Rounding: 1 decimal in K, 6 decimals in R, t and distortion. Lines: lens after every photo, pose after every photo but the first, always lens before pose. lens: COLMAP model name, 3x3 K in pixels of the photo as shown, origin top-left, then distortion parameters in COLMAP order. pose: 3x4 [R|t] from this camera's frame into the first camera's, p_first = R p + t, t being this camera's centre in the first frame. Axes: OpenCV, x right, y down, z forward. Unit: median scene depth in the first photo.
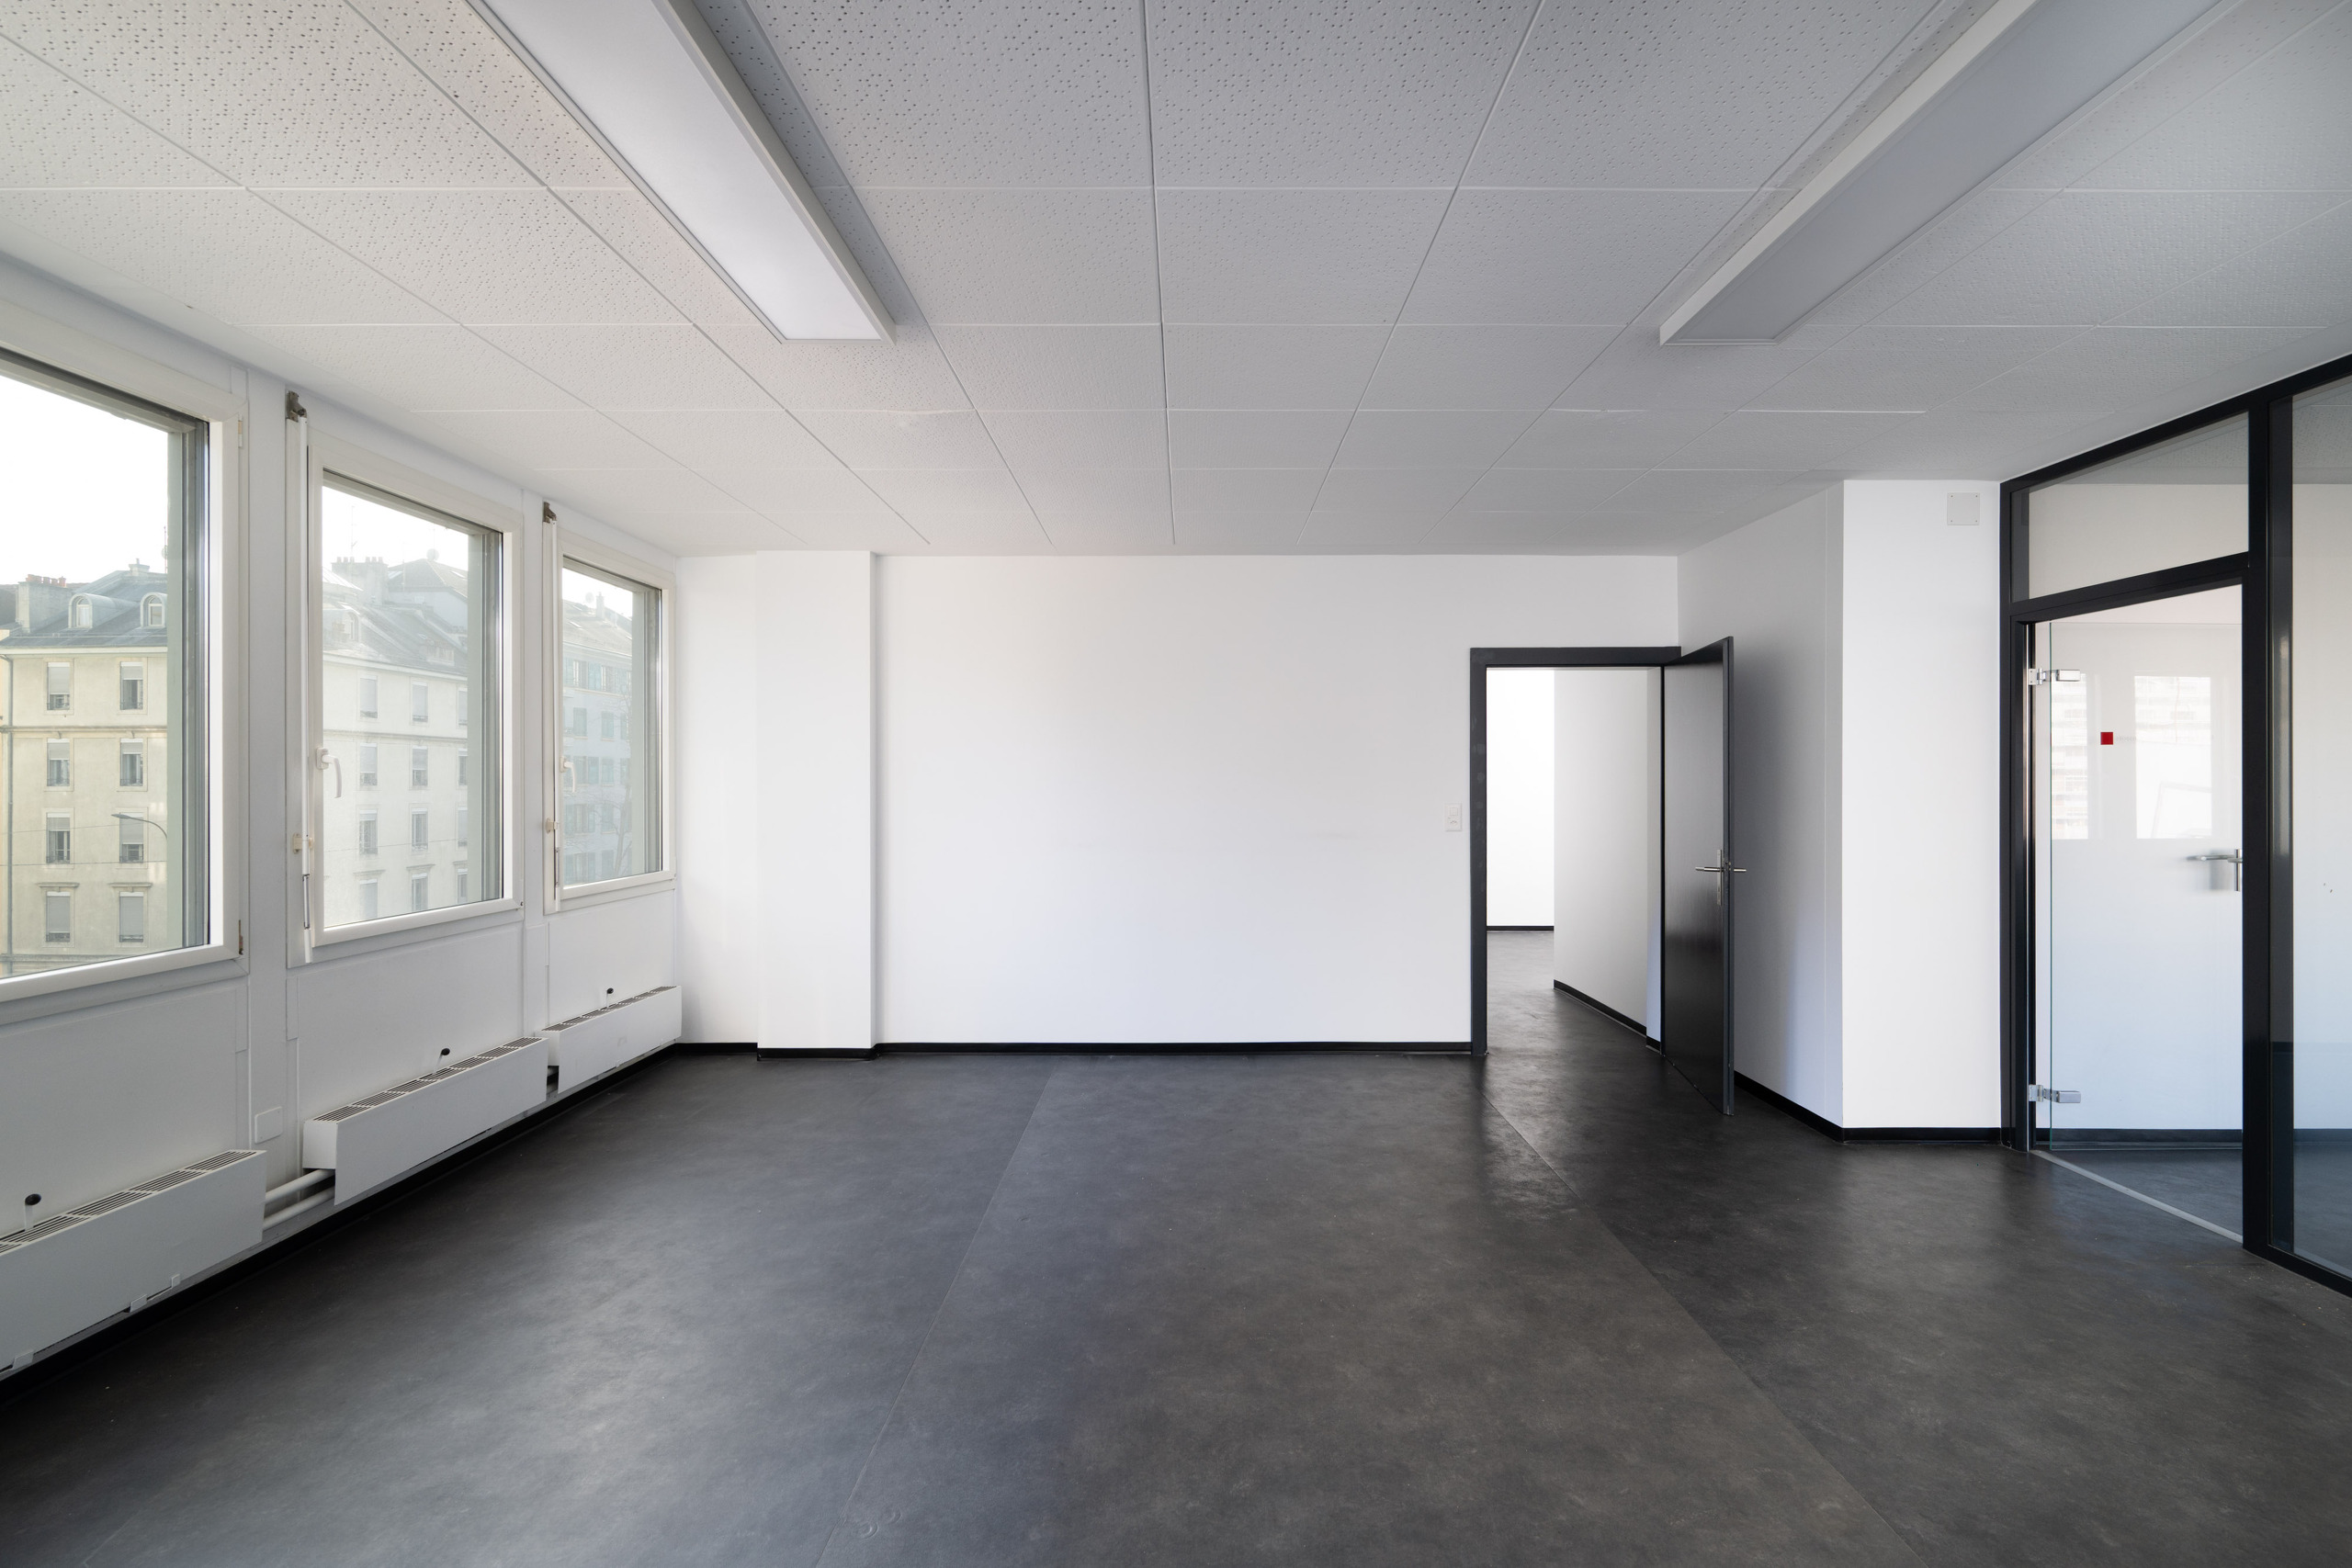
lens RADIAL K [[1010.2, 0, 1176.0], [0, 1010.2, 784.0], [0, 0, 1]] dist [-0.000347, -0.000050]
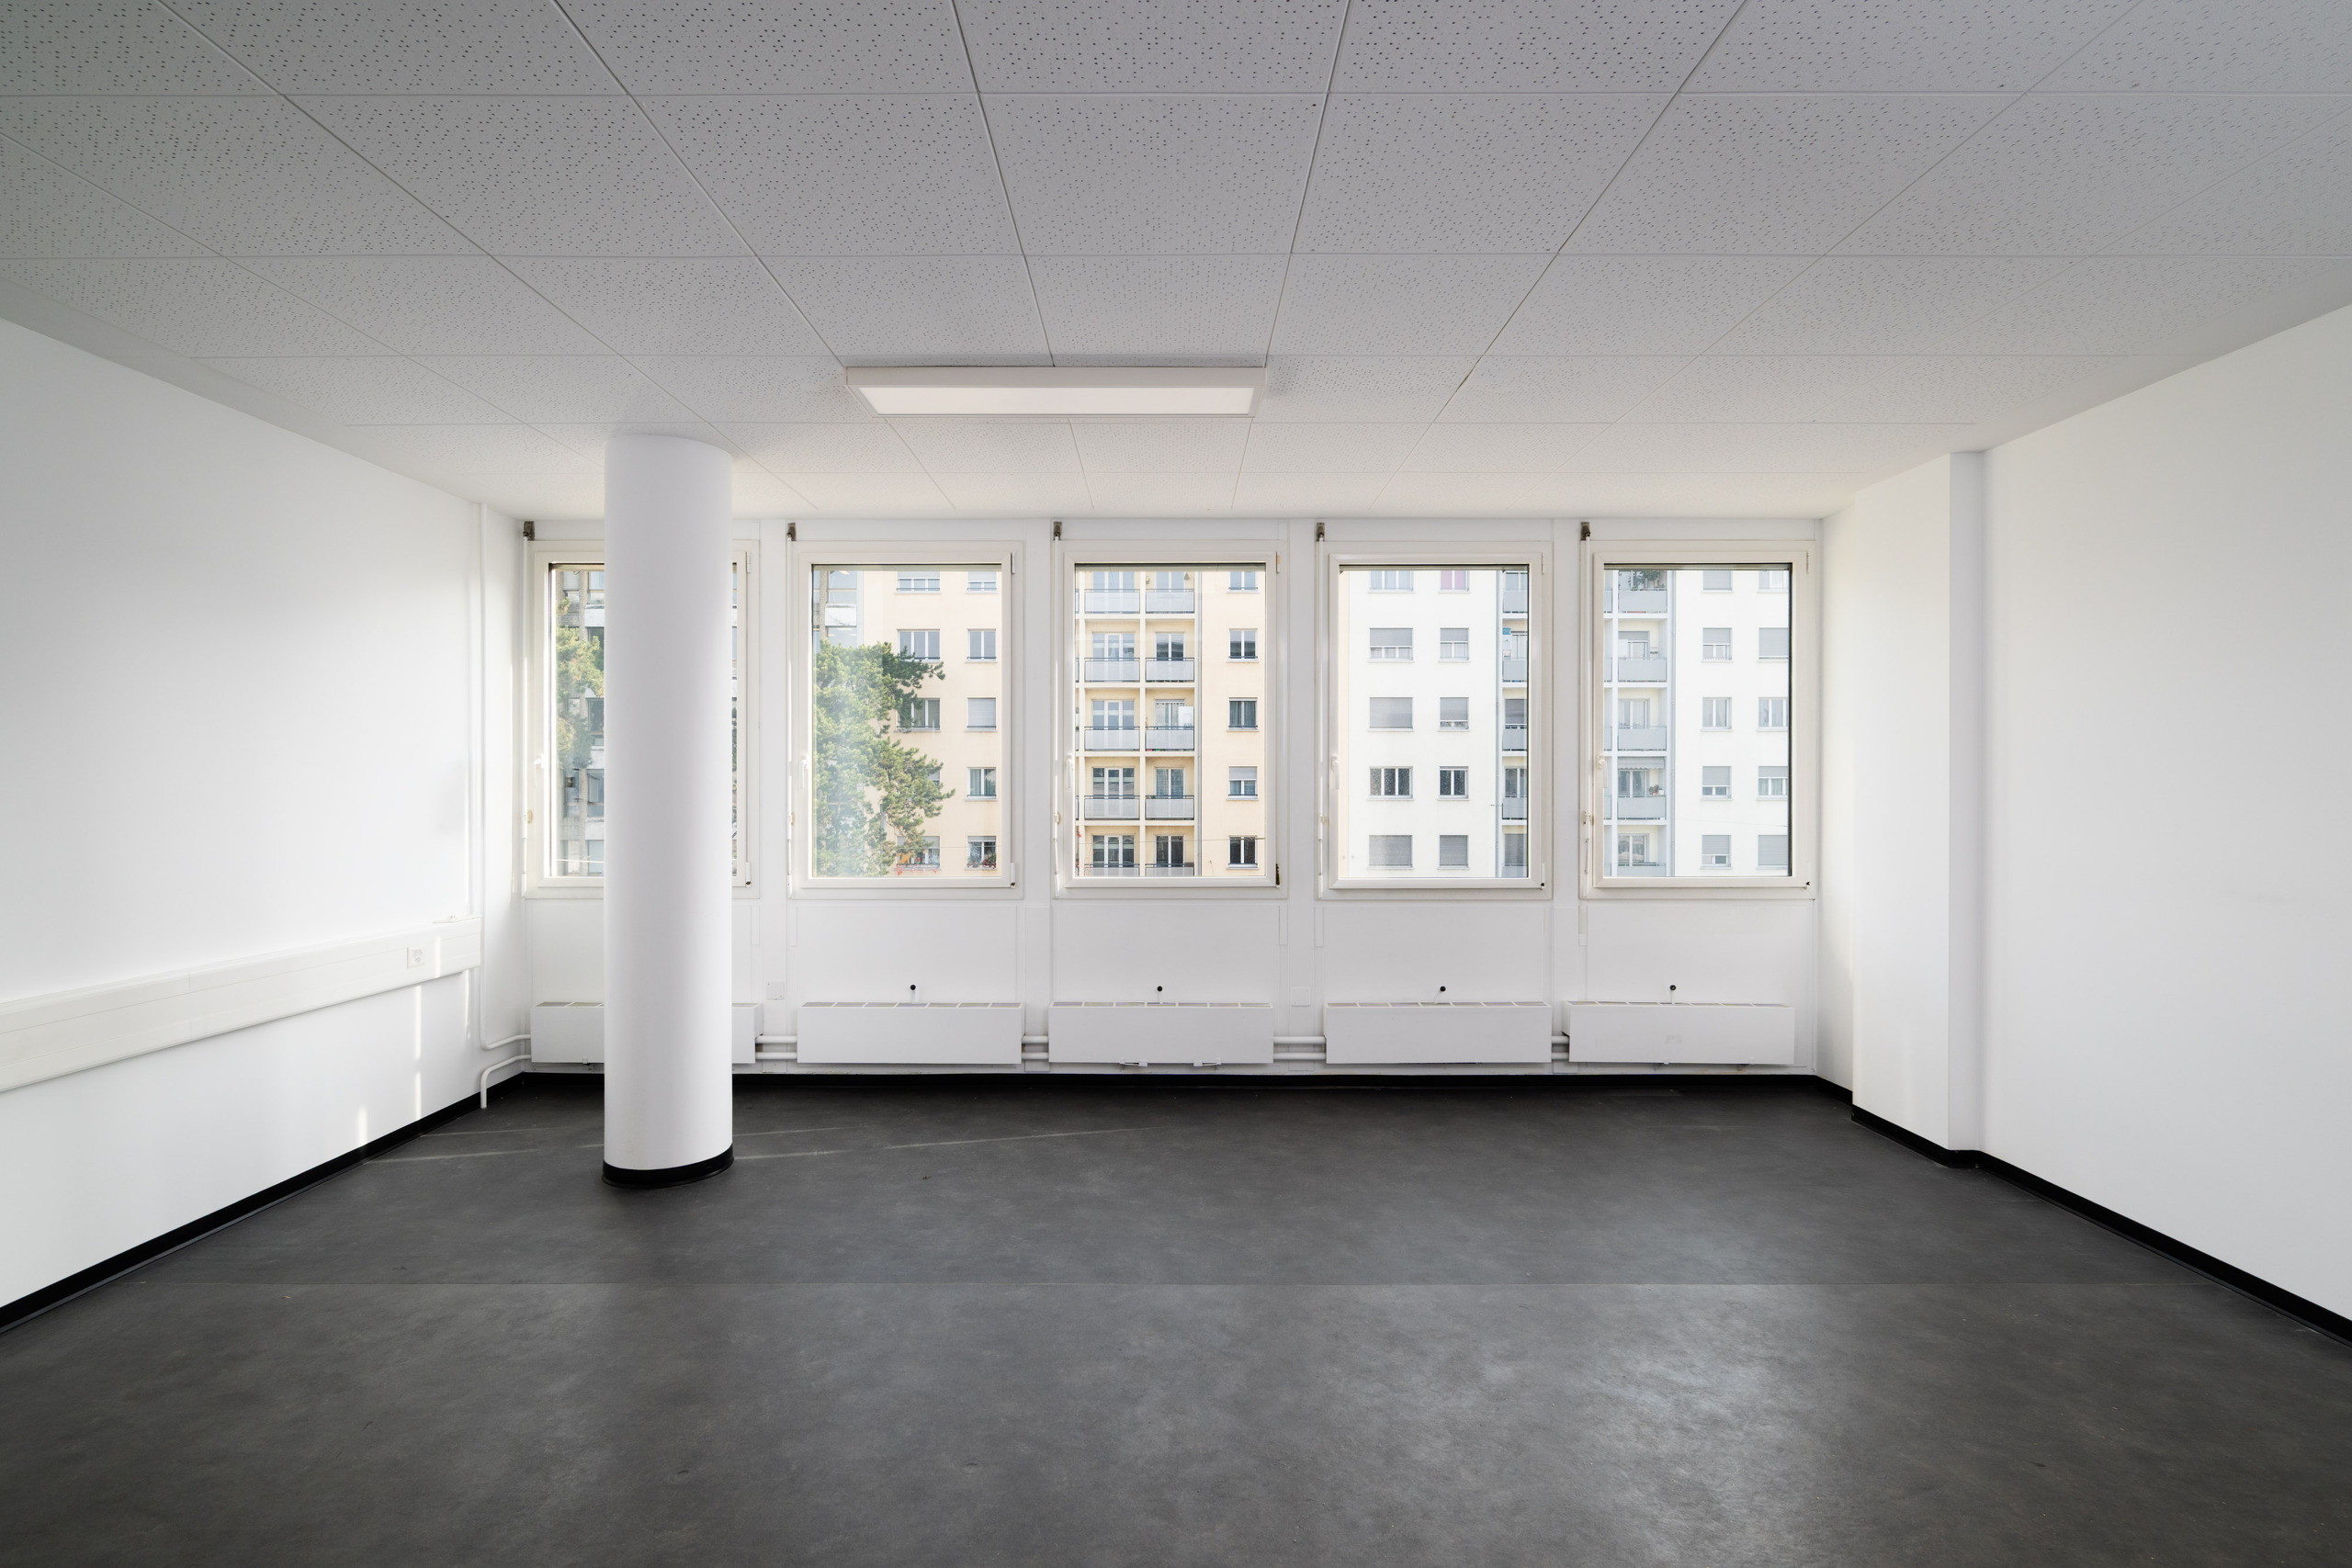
lens RADIAL K [[1125.4, 0, 1176.0], [0, 1125.4, 784.0], [0, 0, 1]] dist [-0.000341, 0.000022]
pose [[0.012837, 0.003807, -0.999910, 0.676557], [0.000350, 0.999993, 0.003812, 0.000338], [0.999918, -0.000399, 0.012836, 0.623779]]
